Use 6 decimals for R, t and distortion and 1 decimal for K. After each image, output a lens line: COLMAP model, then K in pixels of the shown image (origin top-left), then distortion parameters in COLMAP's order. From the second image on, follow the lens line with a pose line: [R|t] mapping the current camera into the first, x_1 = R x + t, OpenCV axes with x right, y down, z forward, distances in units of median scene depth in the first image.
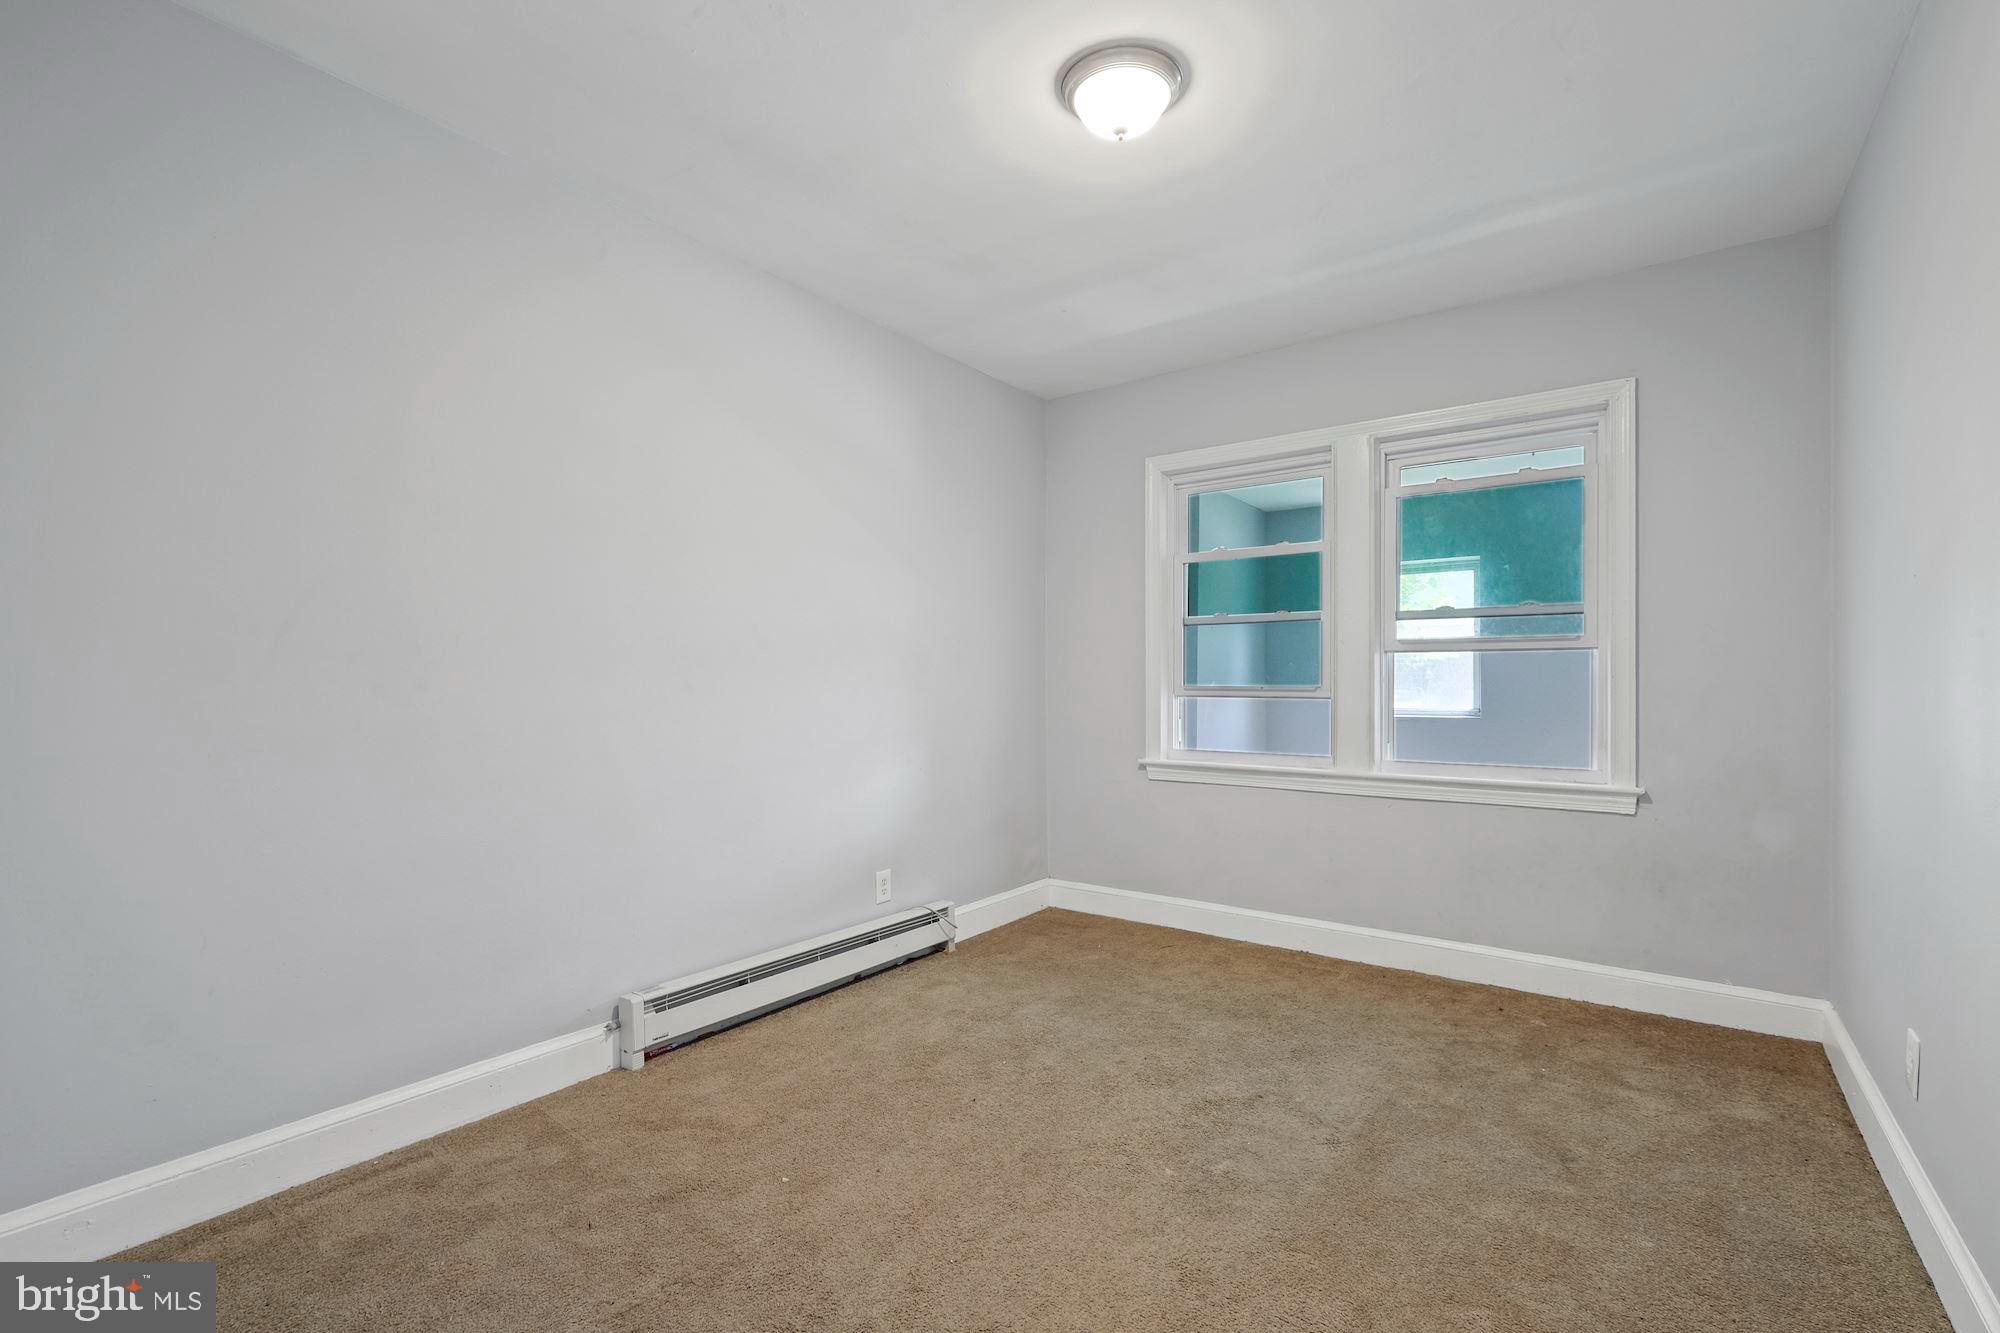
lens RADIAL K [[872.2, 0, 1003.1], [0, 872.2, 693.7], [0, 0, 1]] dist [-0.000079, -0.000035]
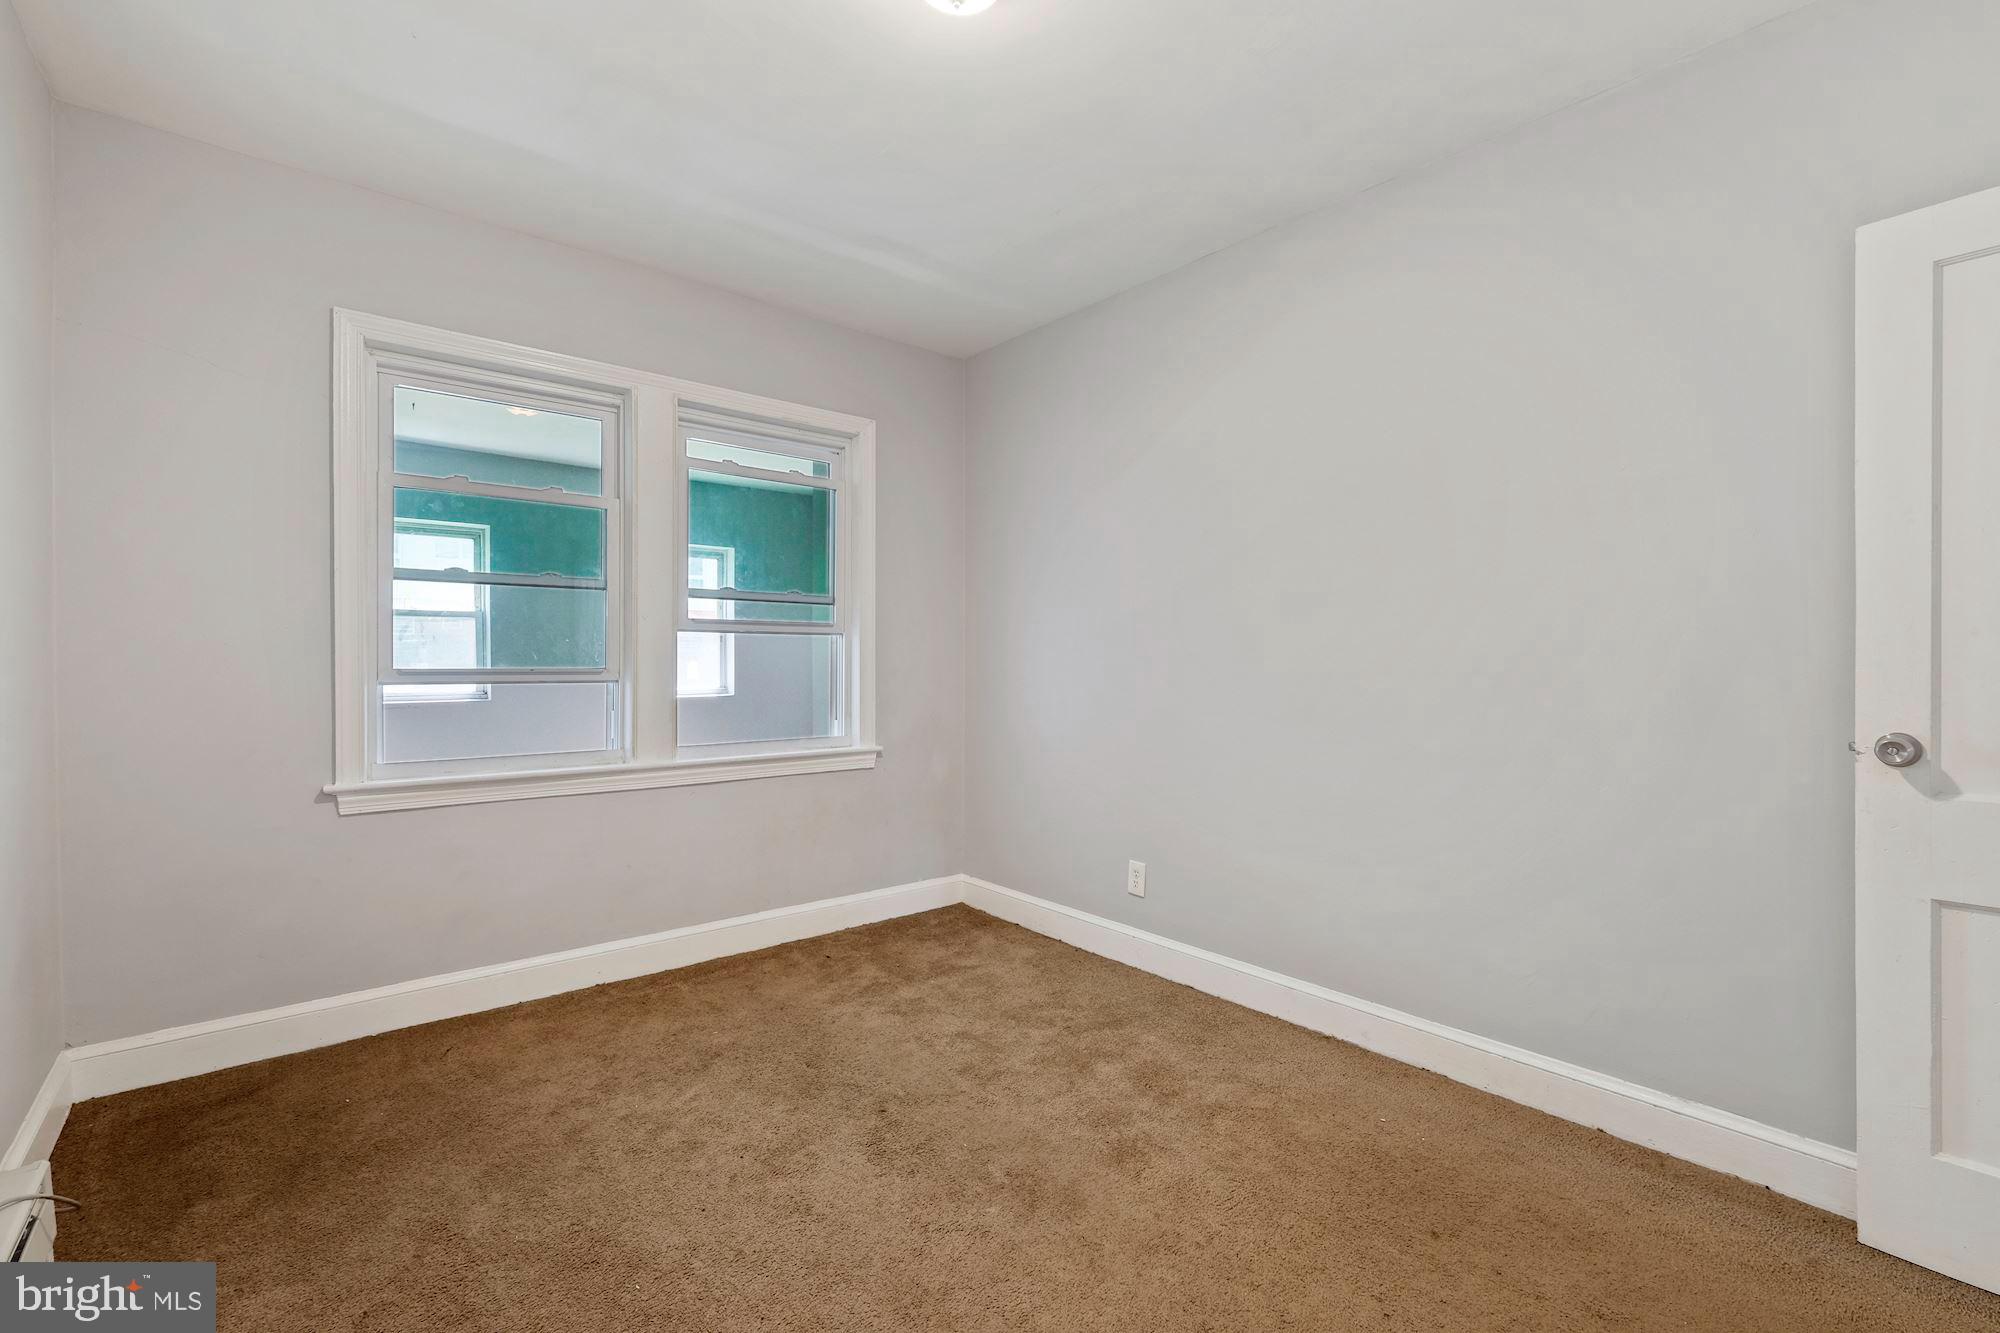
lens RADIAL K [[881.1, 0, 1006.8], [0, 881.1, 672.1], [0, 0, 1]] dist [0.000580, 0.000295]
pose [[0.226888, -0.015913, 0.973791, -0.409182], [0.005542, 0.999871, 0.015048, -0.015751], [-0.973905, 0.001983, 0.226947, 0.452600]]
